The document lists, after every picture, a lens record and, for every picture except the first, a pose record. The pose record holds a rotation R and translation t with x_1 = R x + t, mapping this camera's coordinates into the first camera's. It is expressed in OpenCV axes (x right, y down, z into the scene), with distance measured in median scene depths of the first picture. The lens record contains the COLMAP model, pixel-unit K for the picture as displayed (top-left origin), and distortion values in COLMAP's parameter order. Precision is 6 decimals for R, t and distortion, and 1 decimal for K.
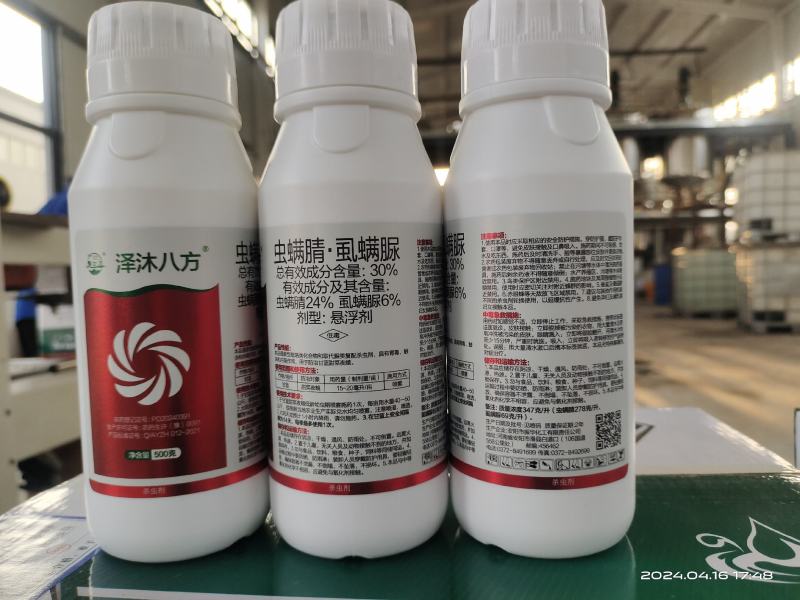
lens RADIAL K [[638.1, 0, 400.0], [0, 638.1, 300.0], [0, 0, 1]] dist [-0.020248, -0.010162]
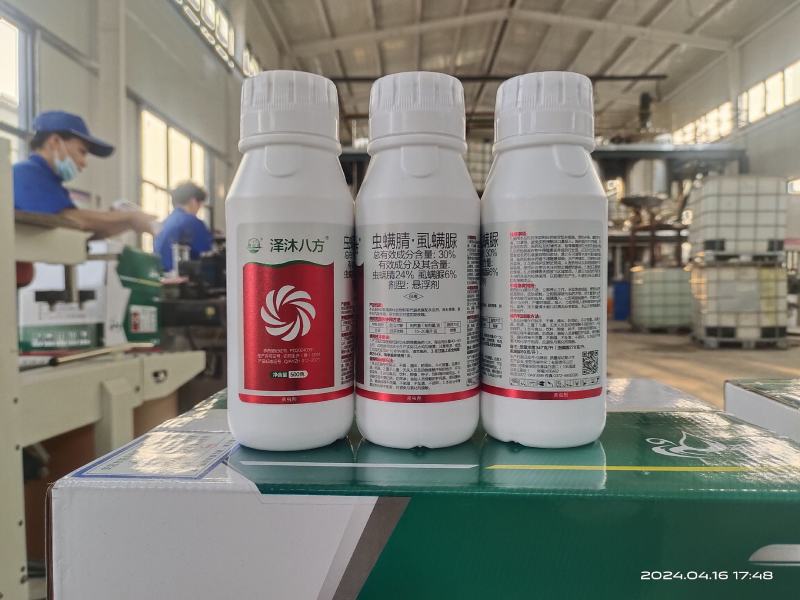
lens RADIAL K [[623.4, 0, 399.0], [0, 623.4, 302.9], [0, 0, 1]] dist [-0.005752, -0.008942]
pose [[0.998577, 0.021069, 0.048984, -0.207442], [-0.020448, 0.999705, -0.013137, 0.089355], [-0.049246, 0.012117, 0.998713, -0.475054]]
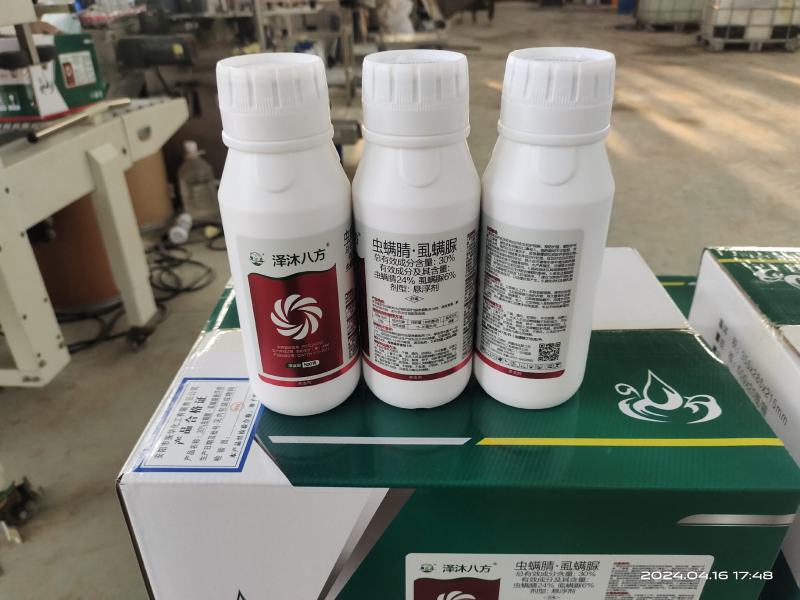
lens RADIAL K [[616.4, 0, 400.5], [0, 616.4, 319.3], [0, 0, 1]] dist [-0.005824, -0.010586]
pose [[0.997141, -0.032100, 0.068409, -0.242211], [-0.002697, 0.889596, 0.456740, -0.594778], [-0.075518, -0.455619, 0.886966, -0.387666]]
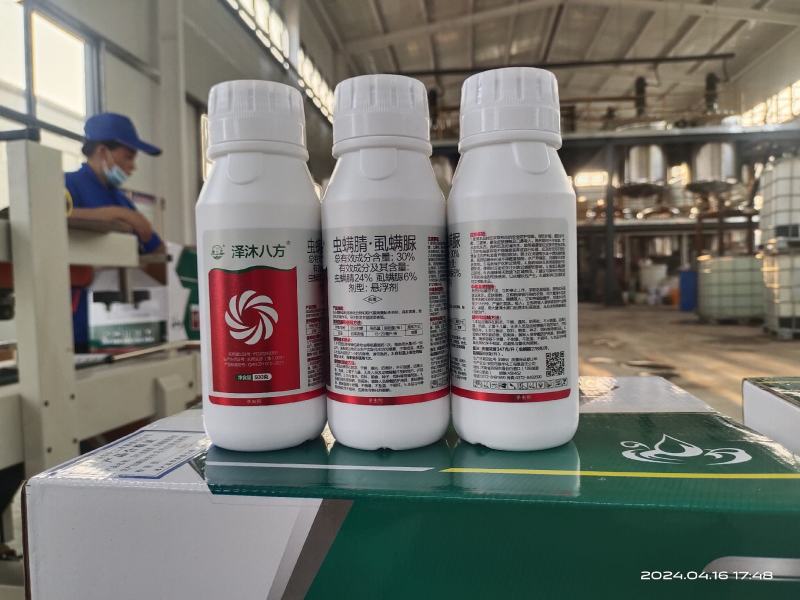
lens RADIAL K [[623.4, 0, 395.5], [0, 623.4, 303.1], [0, 0, 1]] dist [-0.005677, -0.013528]
pose [[0.998798, 0.005955, -0.048657, 0.023095], [-0.006093, 0.999978, -0.002699, 0.066870], [0.048639, 0.002992, 0.998812, -0.479168]]
